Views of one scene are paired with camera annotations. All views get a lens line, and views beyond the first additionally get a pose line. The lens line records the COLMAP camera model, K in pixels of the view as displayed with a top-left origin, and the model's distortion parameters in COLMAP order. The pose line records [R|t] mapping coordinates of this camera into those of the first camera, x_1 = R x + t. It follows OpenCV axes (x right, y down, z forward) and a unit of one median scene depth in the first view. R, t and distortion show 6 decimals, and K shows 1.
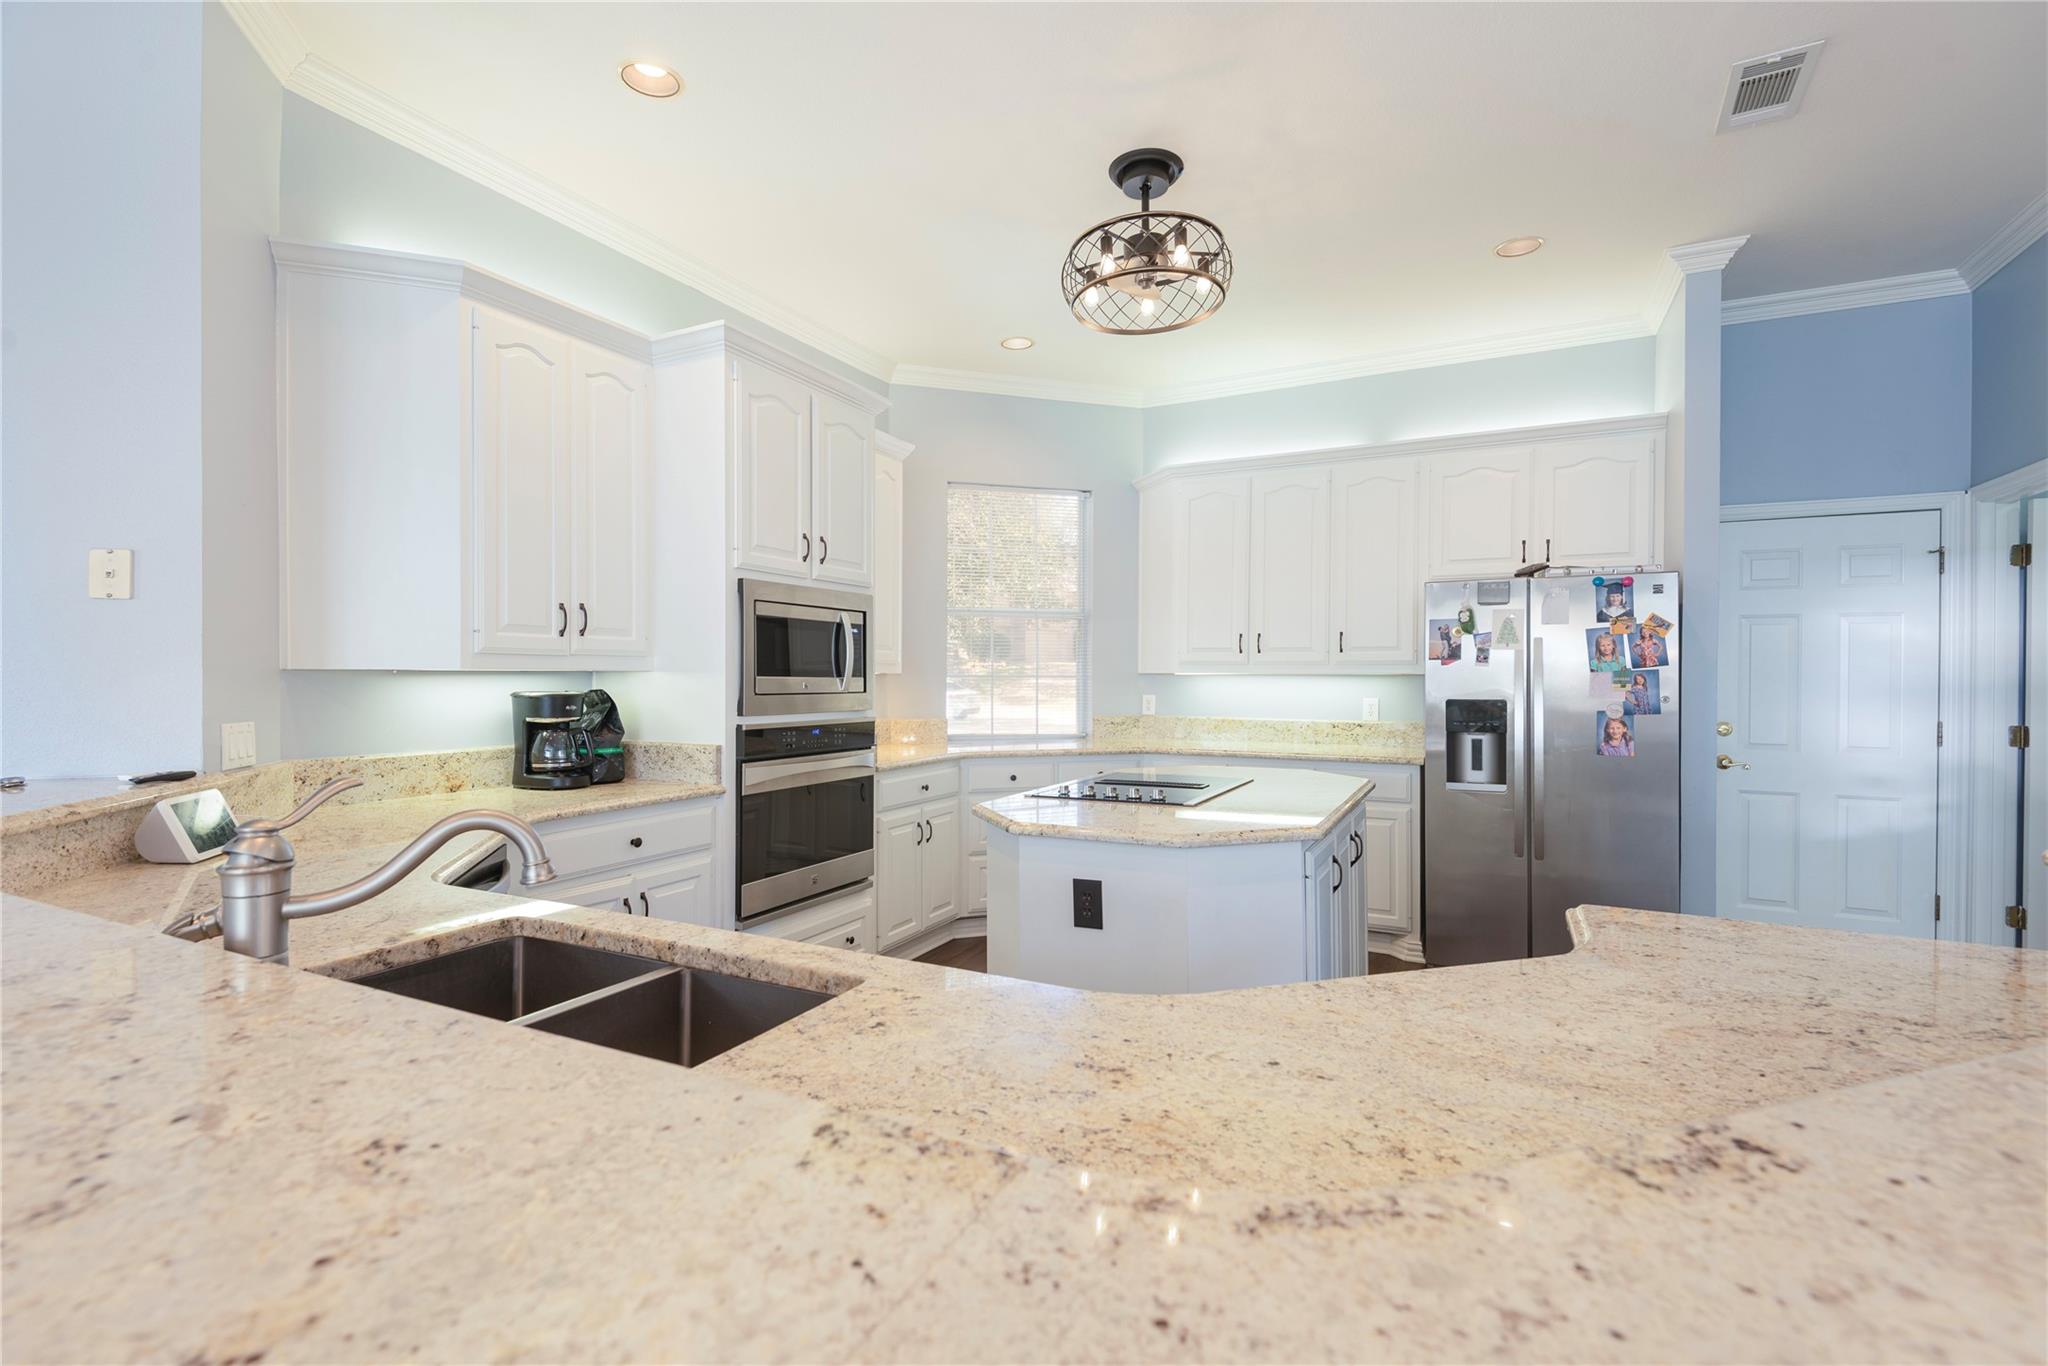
lens RADIAL K [[923.8, 0, 1025.0], [0, 923.8, 684.1], [0, 0, 1]] dist [0.009758, -0.004628]
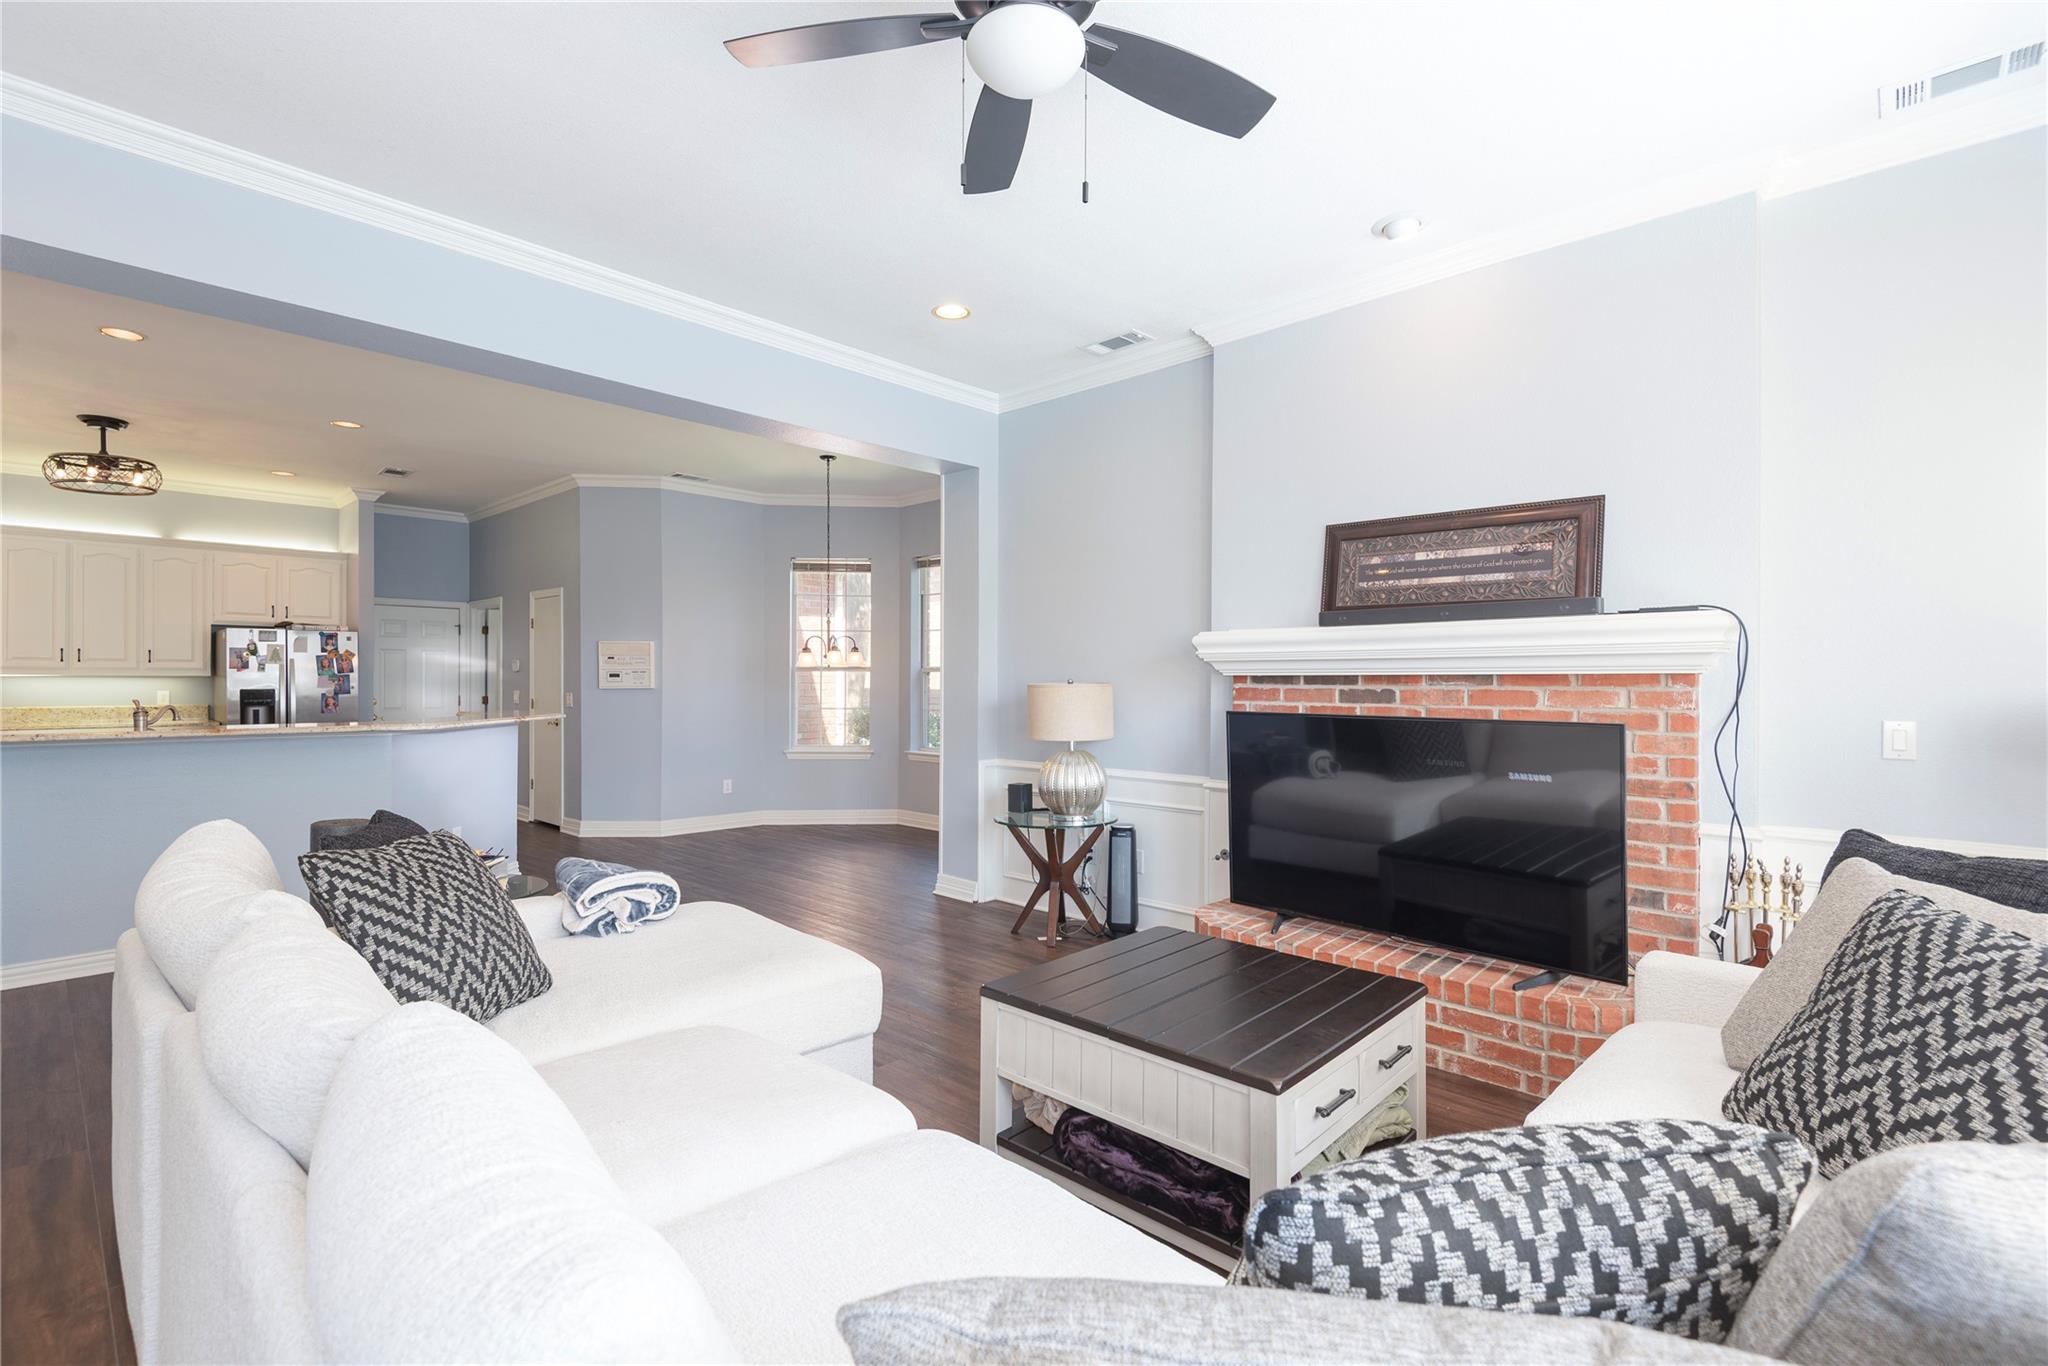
lens RADIAL K [[923.8, 0, 1026.7], [0, 923.8, 673.5], [0, 0, 1]] dist [0.009758, -0.004628]
pose [[0.276897, 0.003187, 0.960894, -0.992291], [0.008647, 0.999946, -0.005808, 0.009648], [-0.960861, 0.009917, 0.276854, -1.166192]]
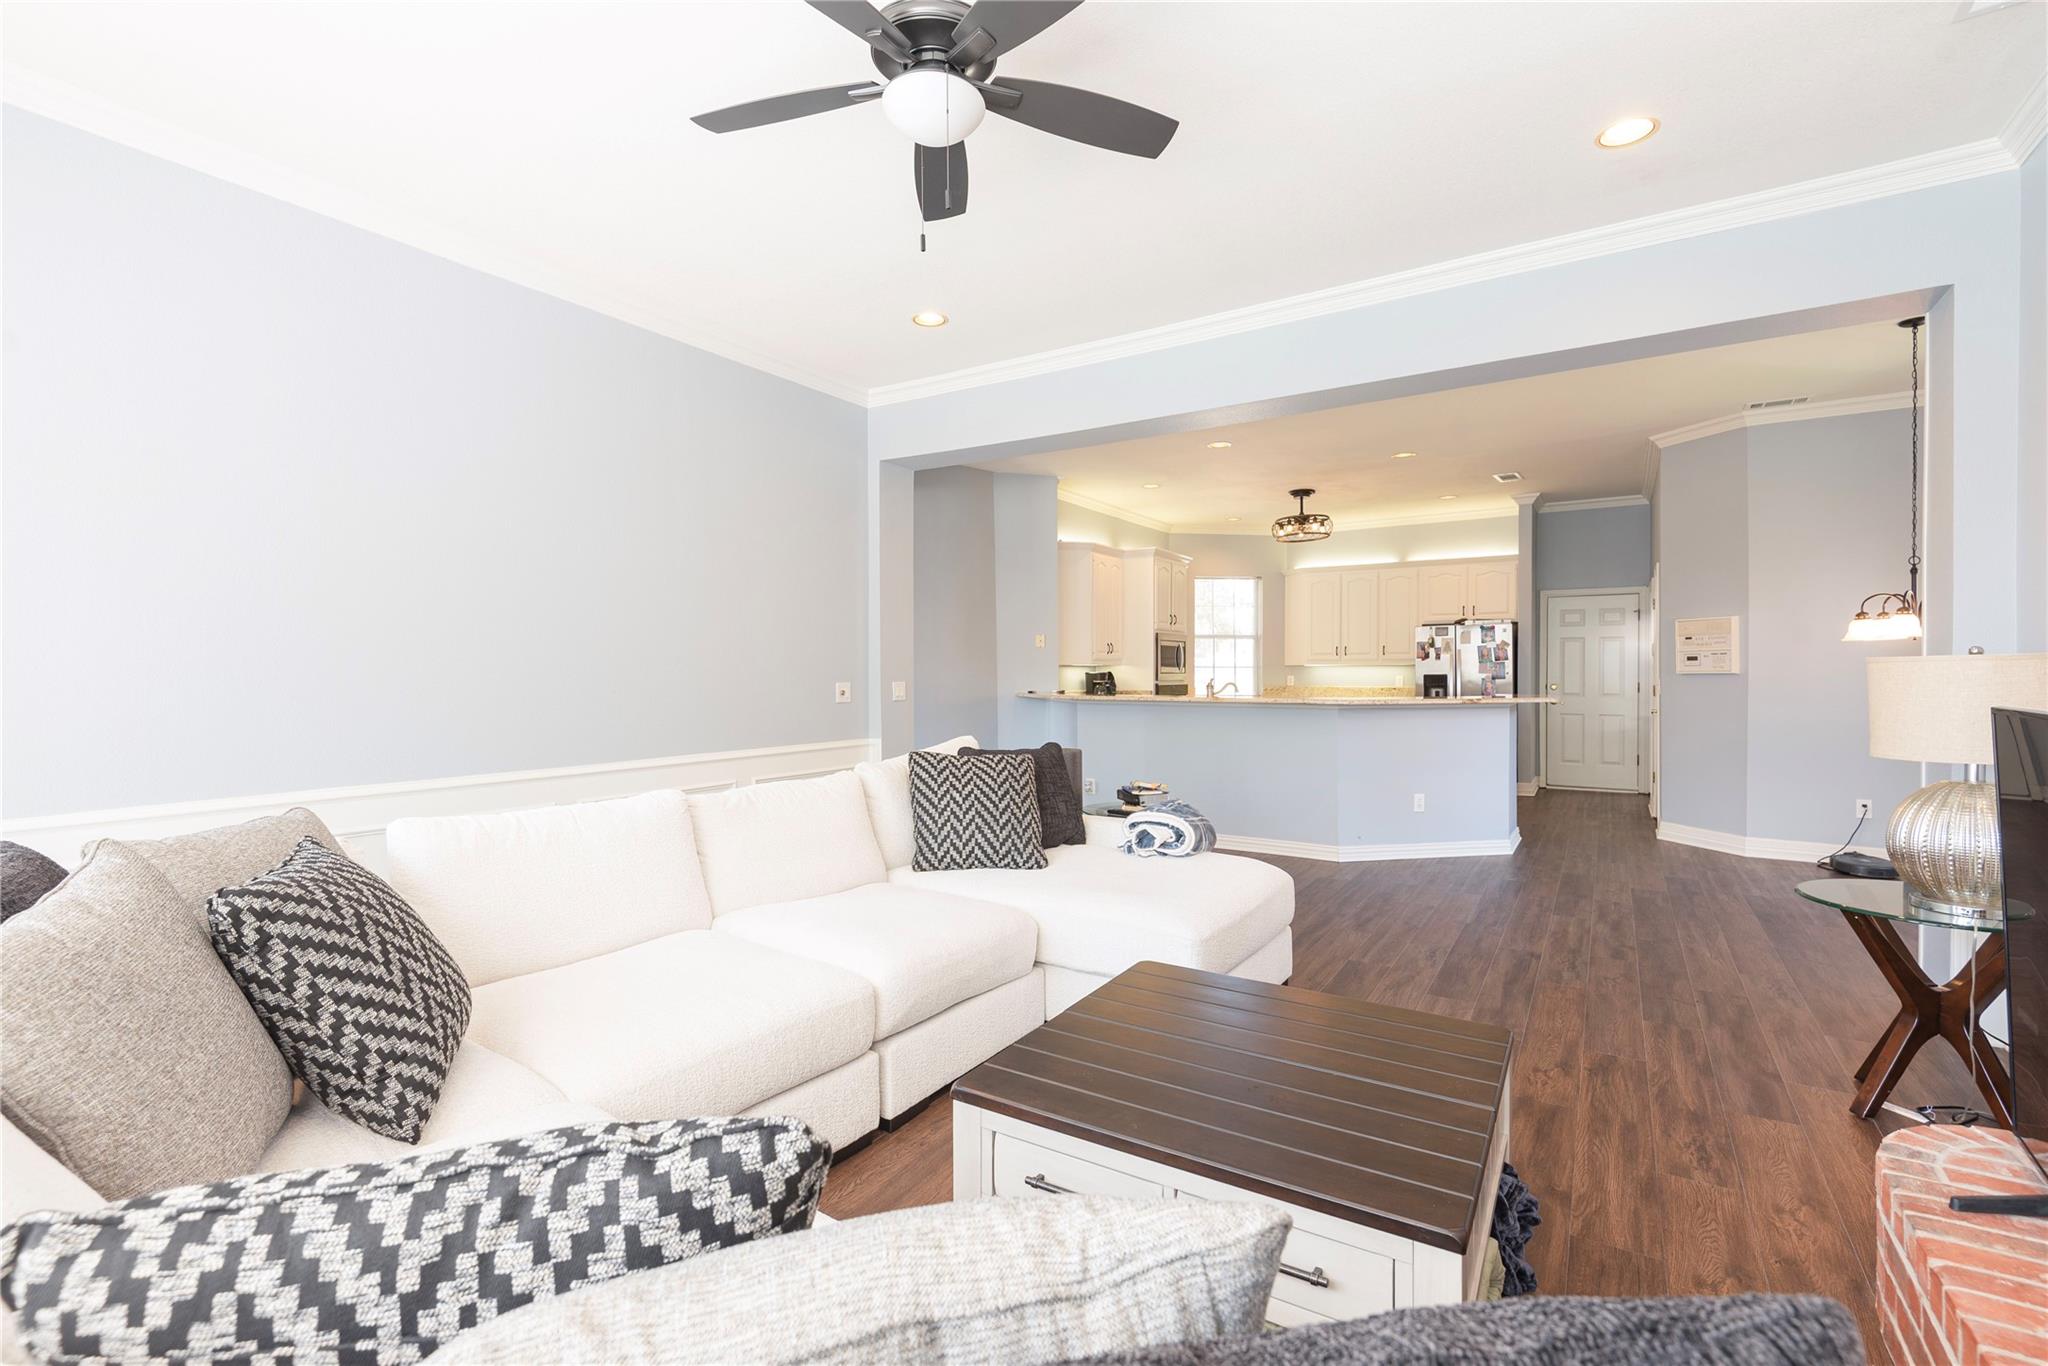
lens RADIAL K [[923.8, 0, 1008.5], [0, 923.8, 676.2], [0, 0, 1]] dist [0.009758, -0.004628]
pose [[0.993457, -0.006723, -0.114008, -0.373182], [0.006067, 0.999963, -0.006100, 0.030619], [0.114045, 0.005369, 0.993461, -1.625375]]
